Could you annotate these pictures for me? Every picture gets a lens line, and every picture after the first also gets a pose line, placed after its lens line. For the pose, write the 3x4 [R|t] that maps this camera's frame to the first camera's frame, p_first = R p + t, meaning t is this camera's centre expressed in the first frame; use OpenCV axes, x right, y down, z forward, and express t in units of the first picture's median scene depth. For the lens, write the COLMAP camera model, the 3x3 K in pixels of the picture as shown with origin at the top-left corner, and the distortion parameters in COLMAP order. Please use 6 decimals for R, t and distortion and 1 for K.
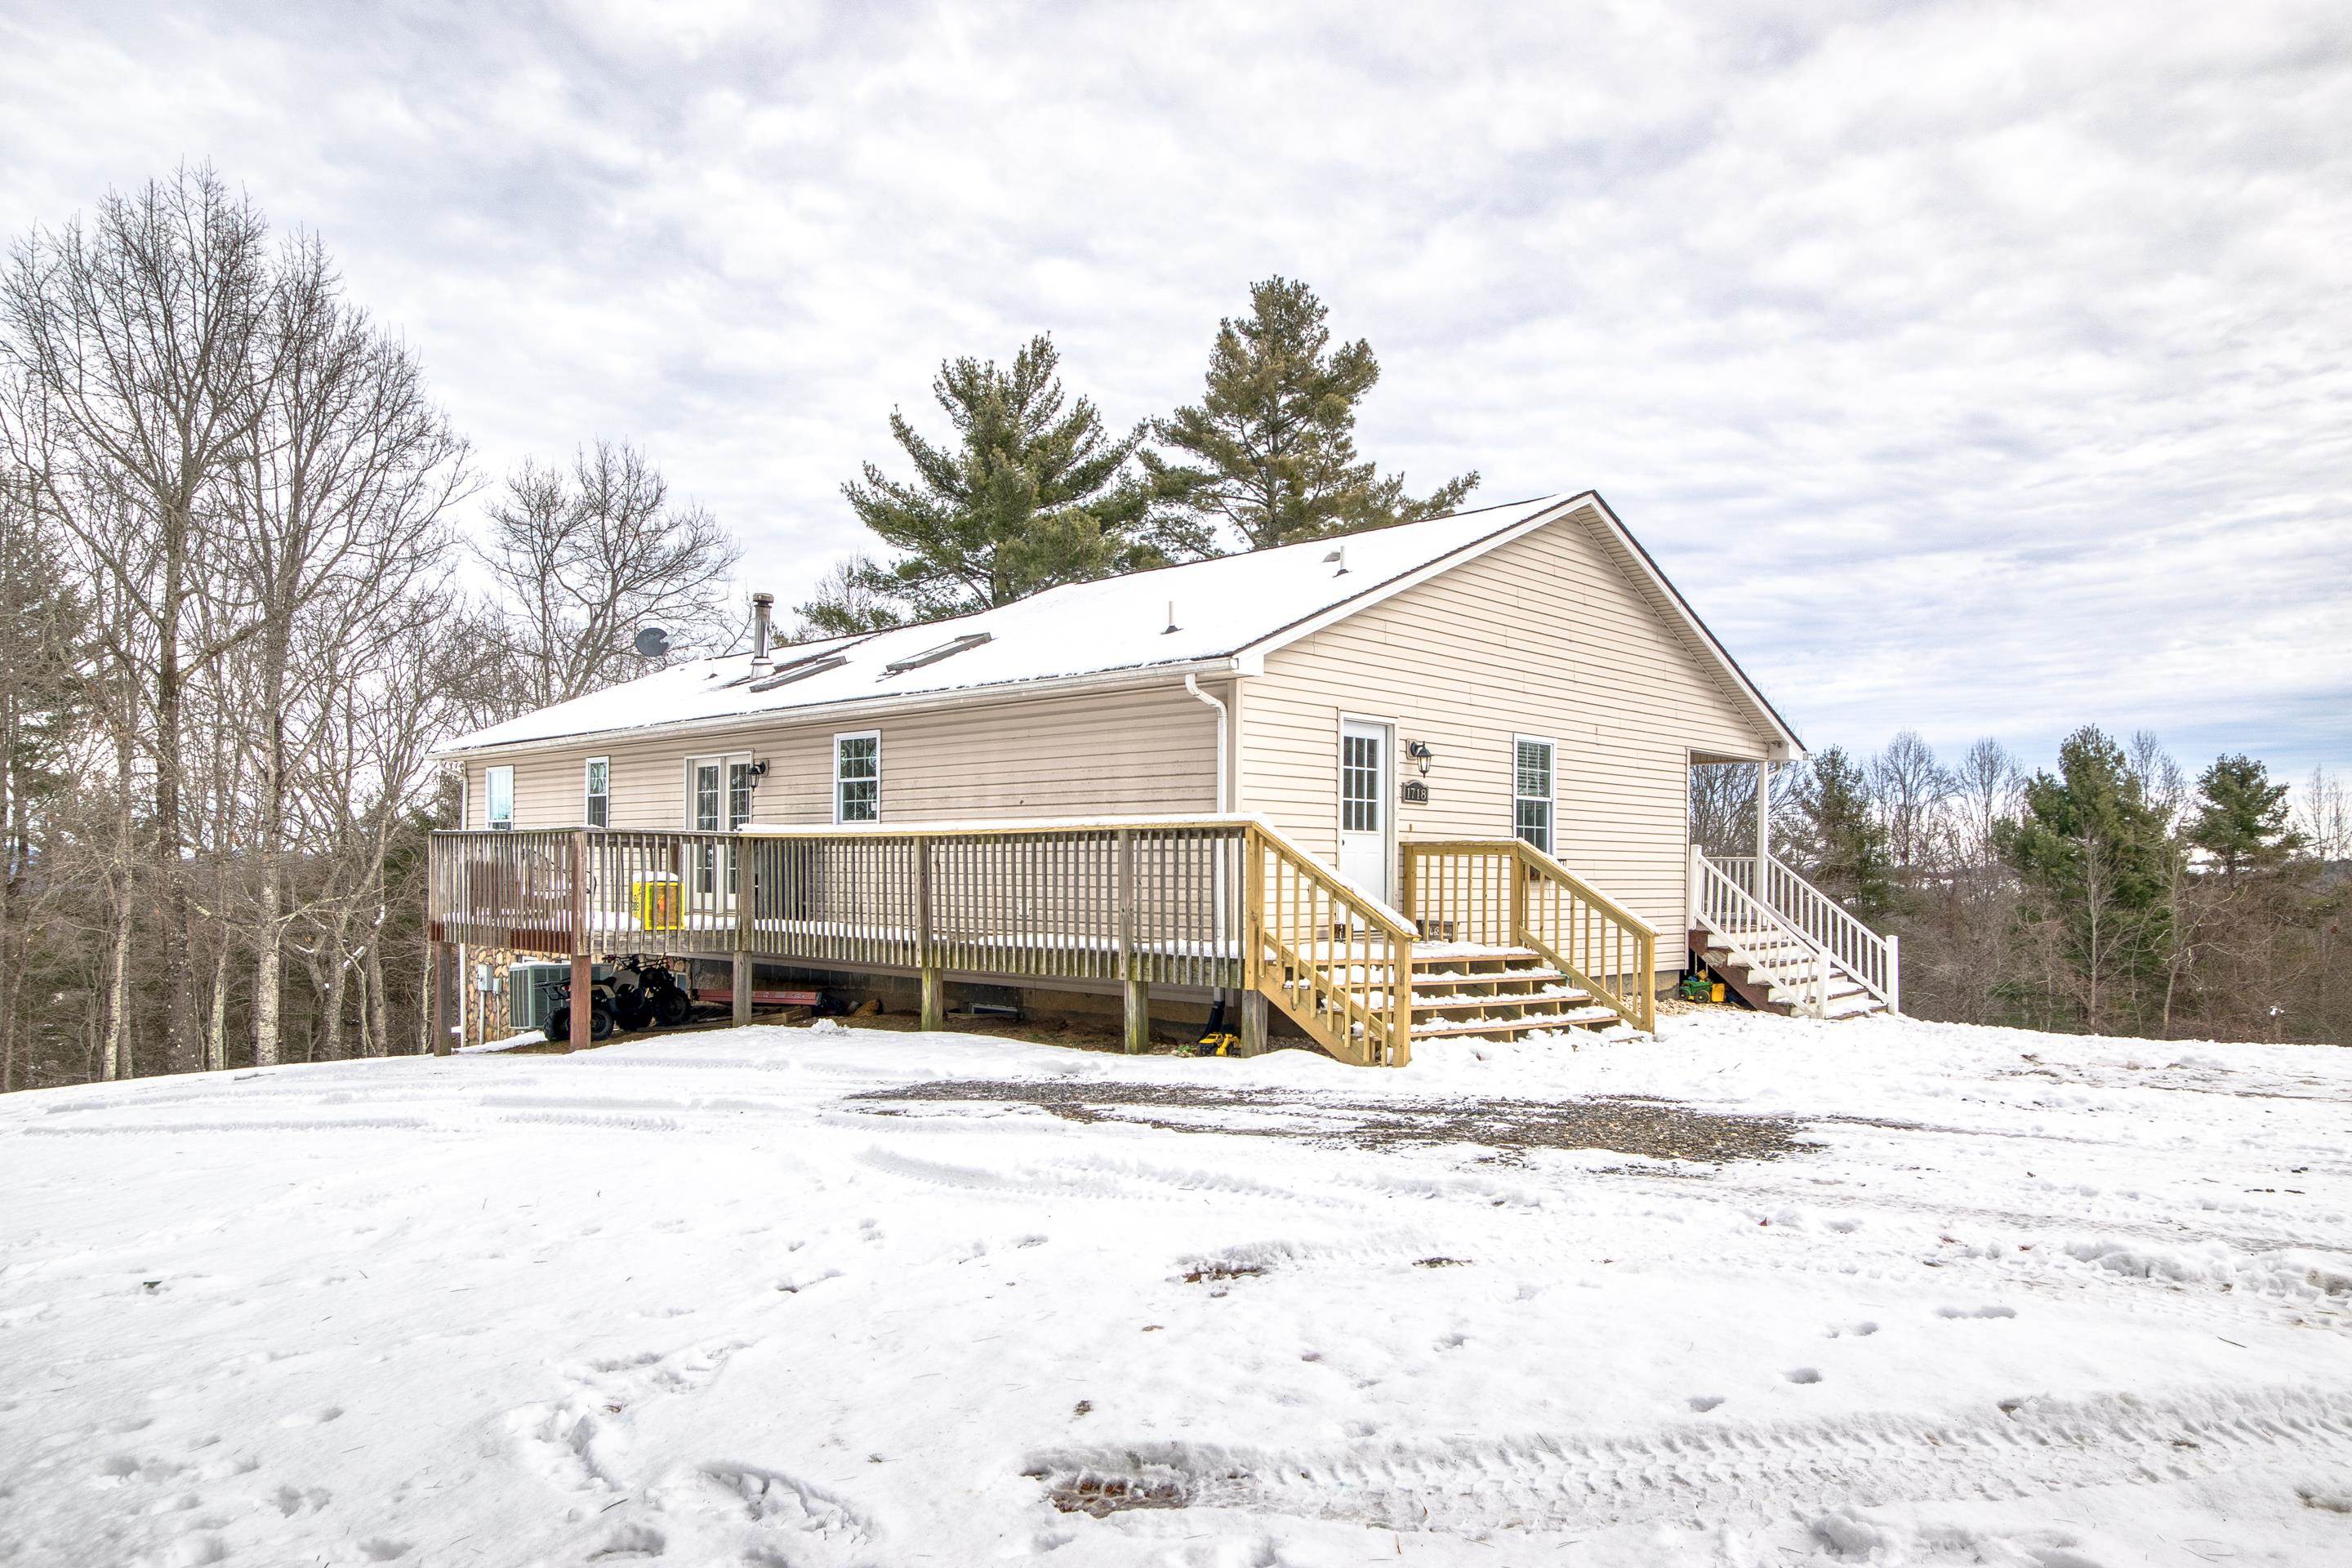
lens RADIAL K [[1556.6, 0, 1175.5], [0, 1556.6, 791.6], [0, 0, 1]] dist [0.002715, 0.000886]
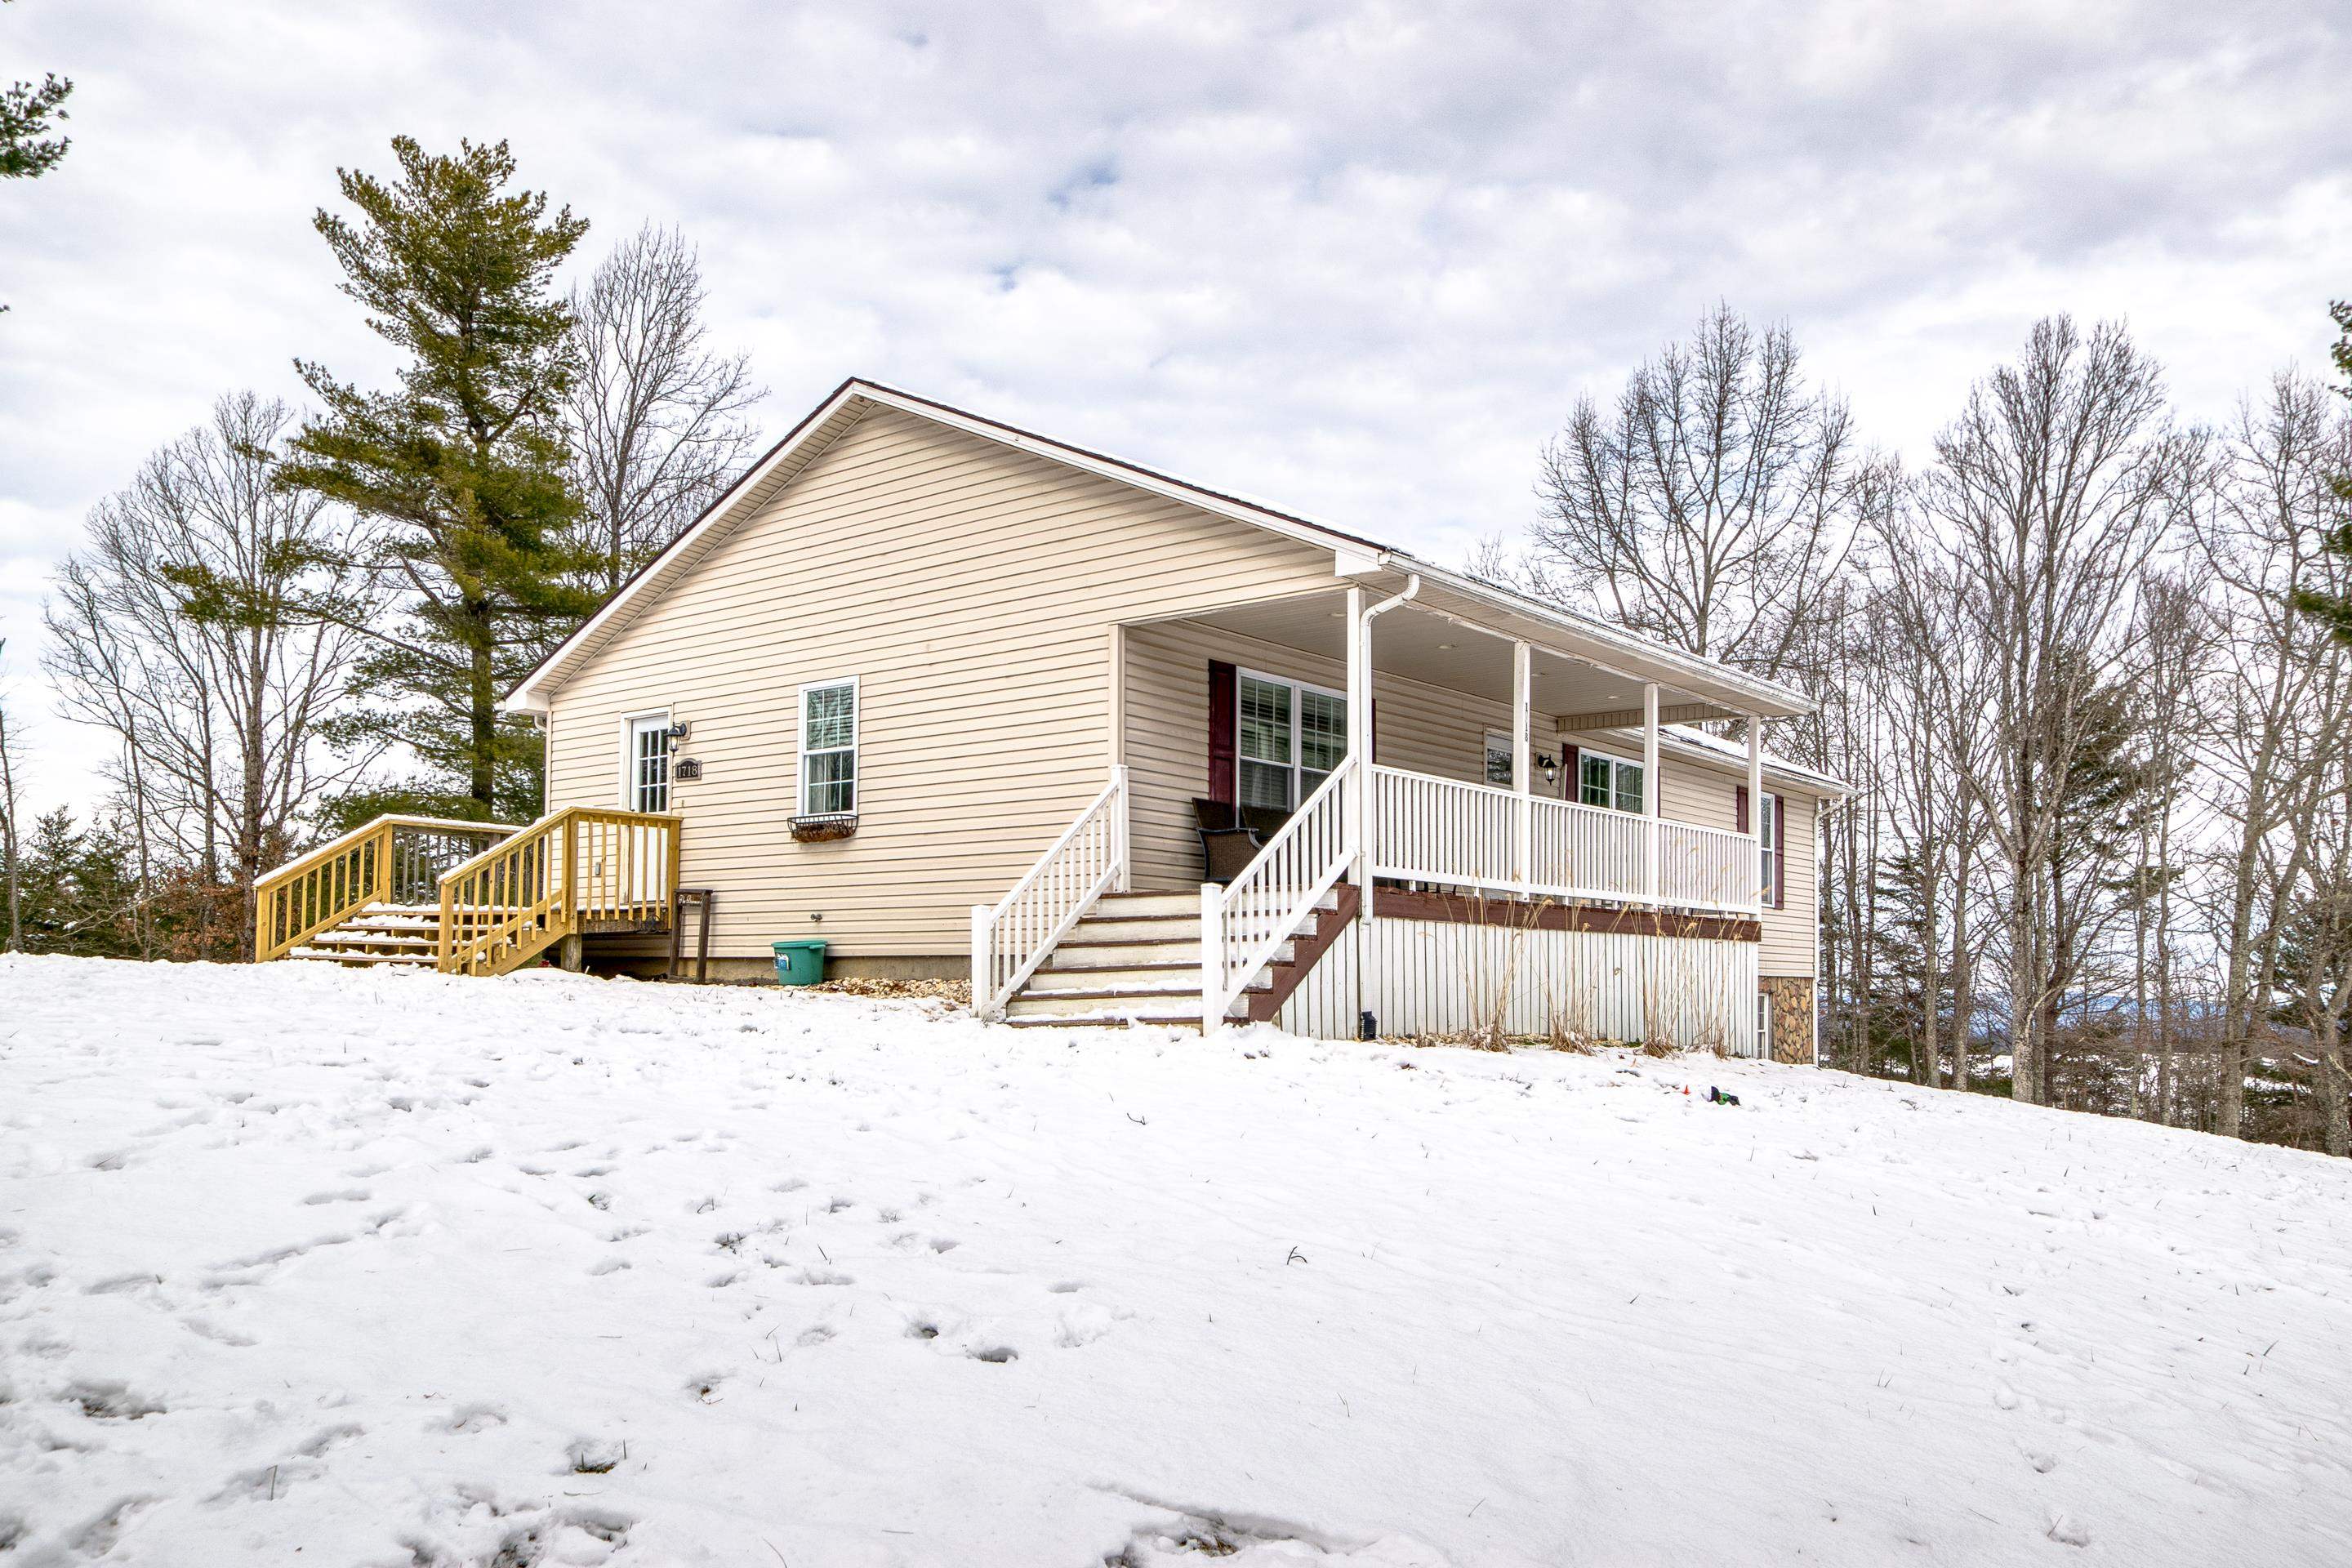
lens RADIAL K [[1801.3, 0, 1164.2], [0, 1801.3, 895.8], [0, 0, 1]] dist [0.015771, 0.000321]
pose [[0.074100, -0.064628, -0.995155, 1.424679], [0.043168, 0.997170, -0.061544, 0.179523], [0.996316, -0.038398, 0.076680, 1.245324]]
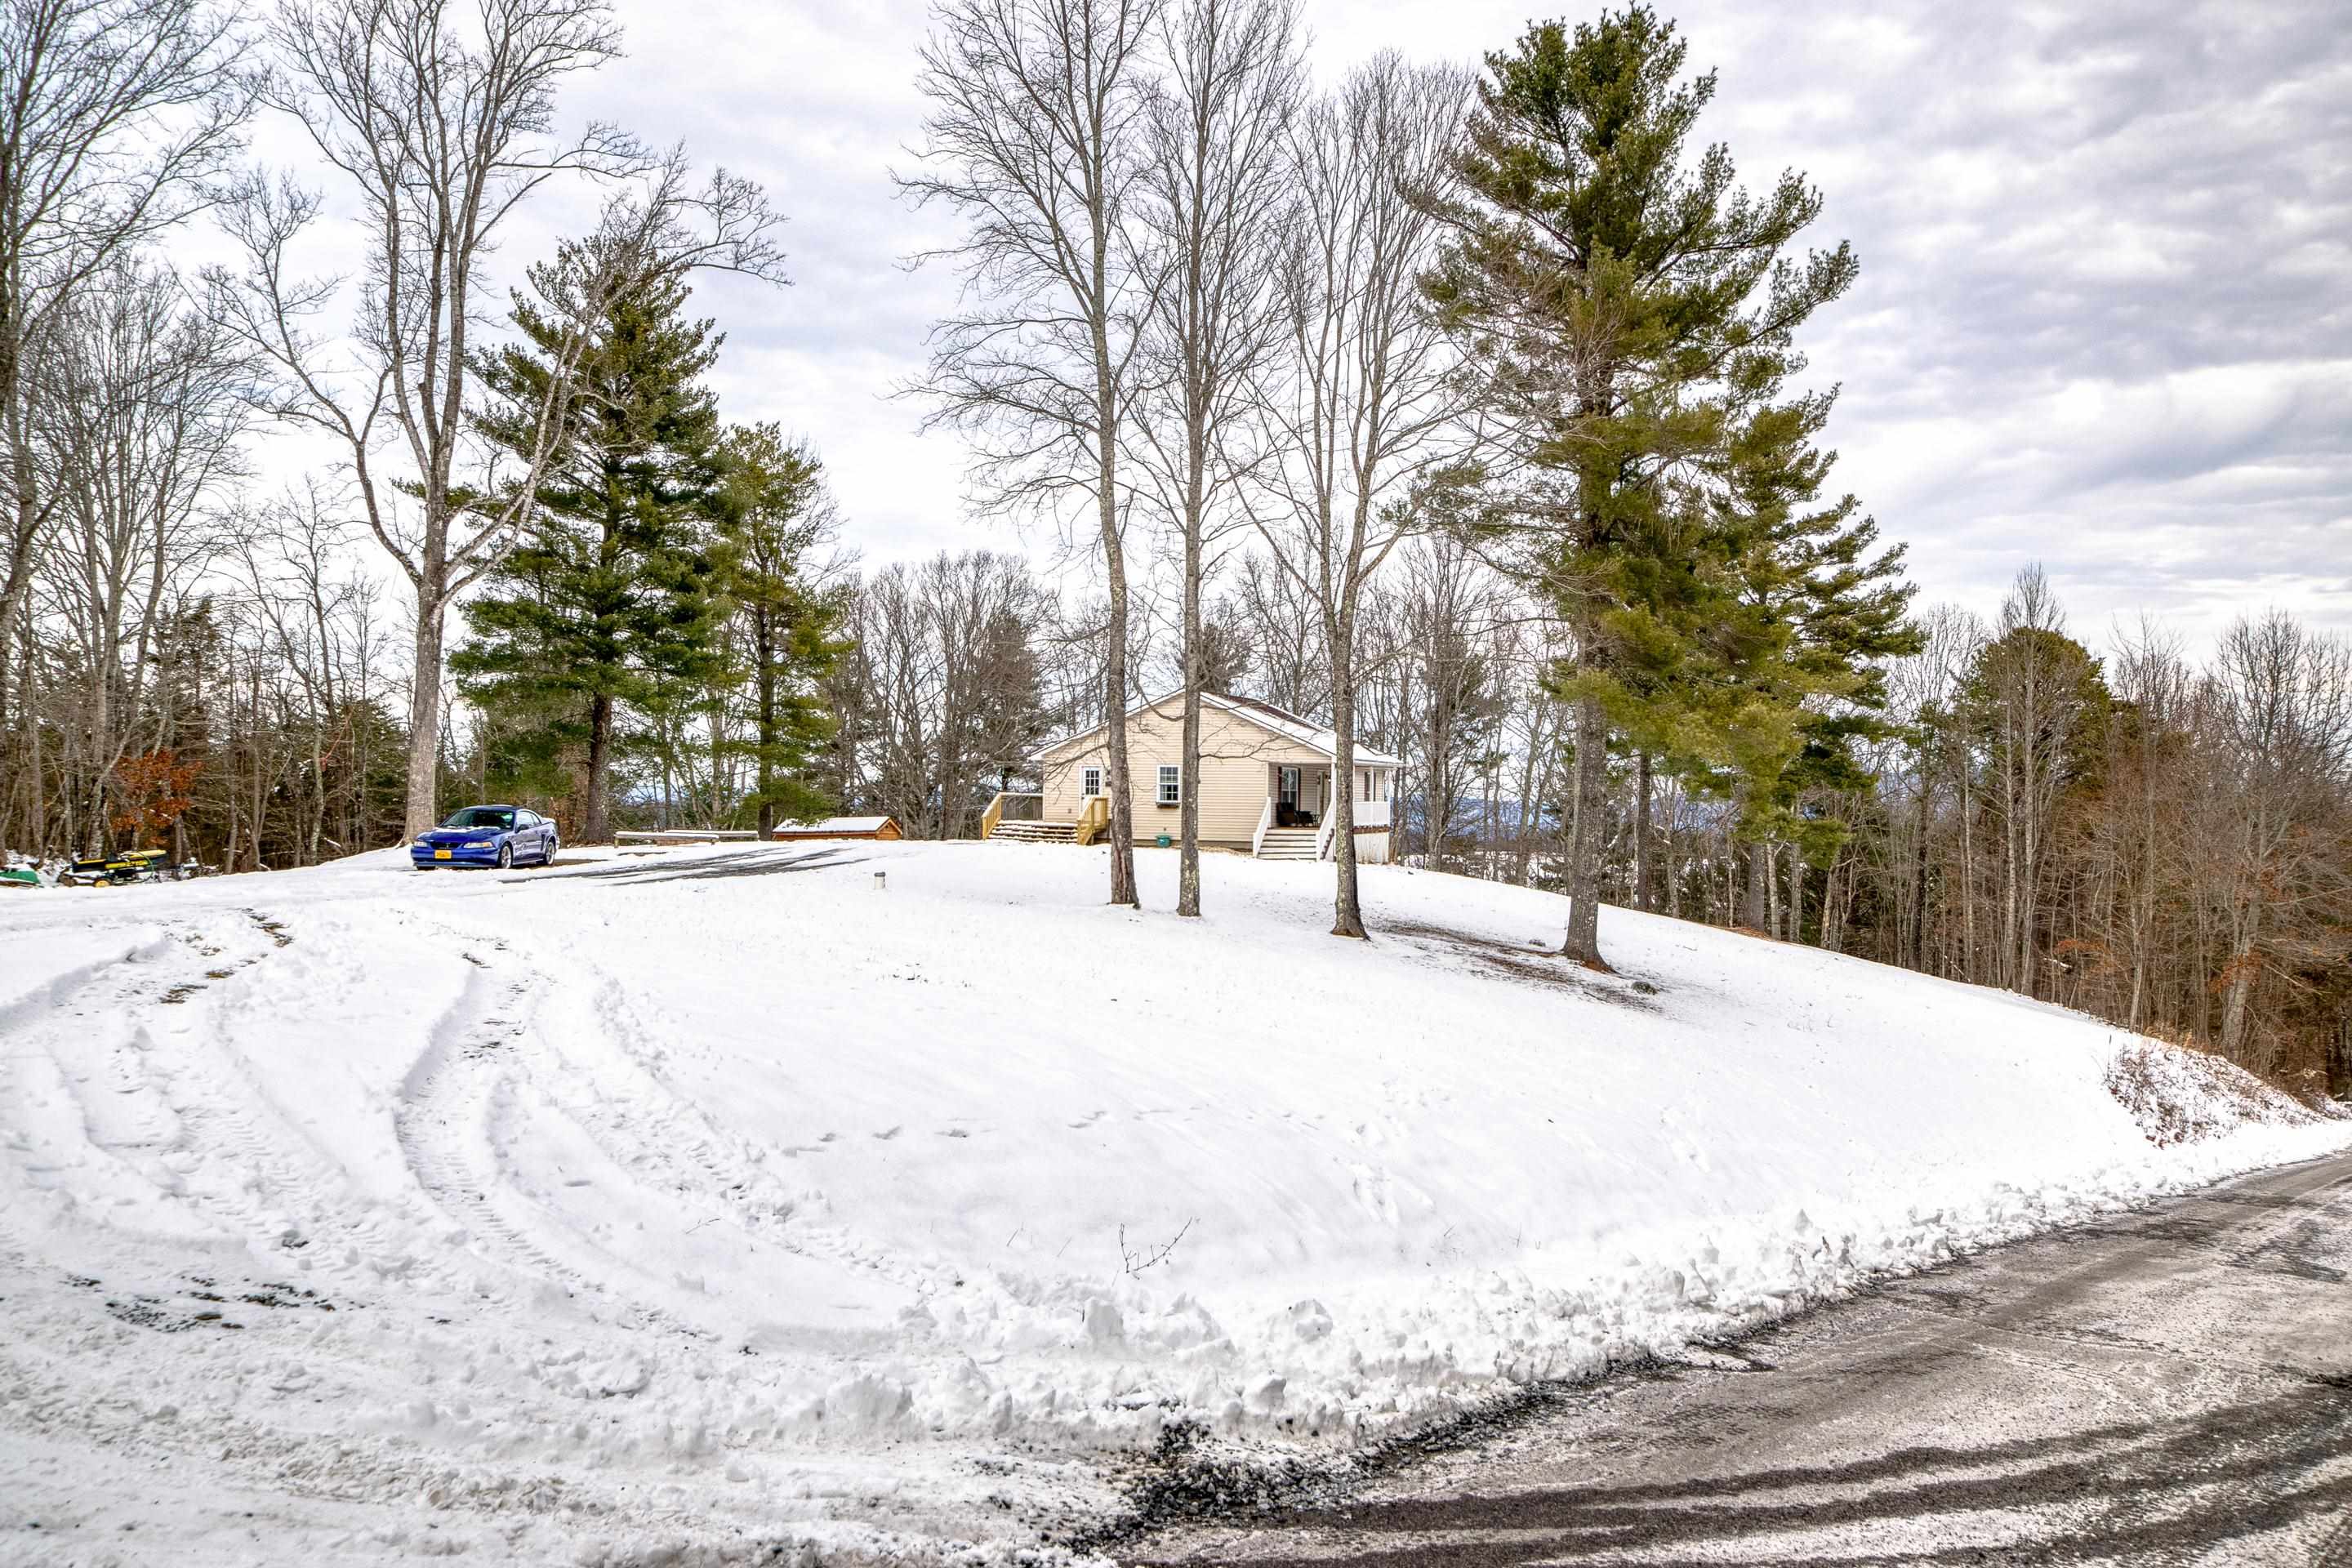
lens RADIAL K [[1977.2, 0, 1181.5], [0, 1977.2, 785.2], [0, 0, 1]] dist [0.057825, 0.017496]
pose [[0.401746, -0.013908, -0.915646, 4.606047], [0.040928, 0.999158, 0.002781, -0.004376], [0.914836, -0.038593, 0.401977, -0.752069]]
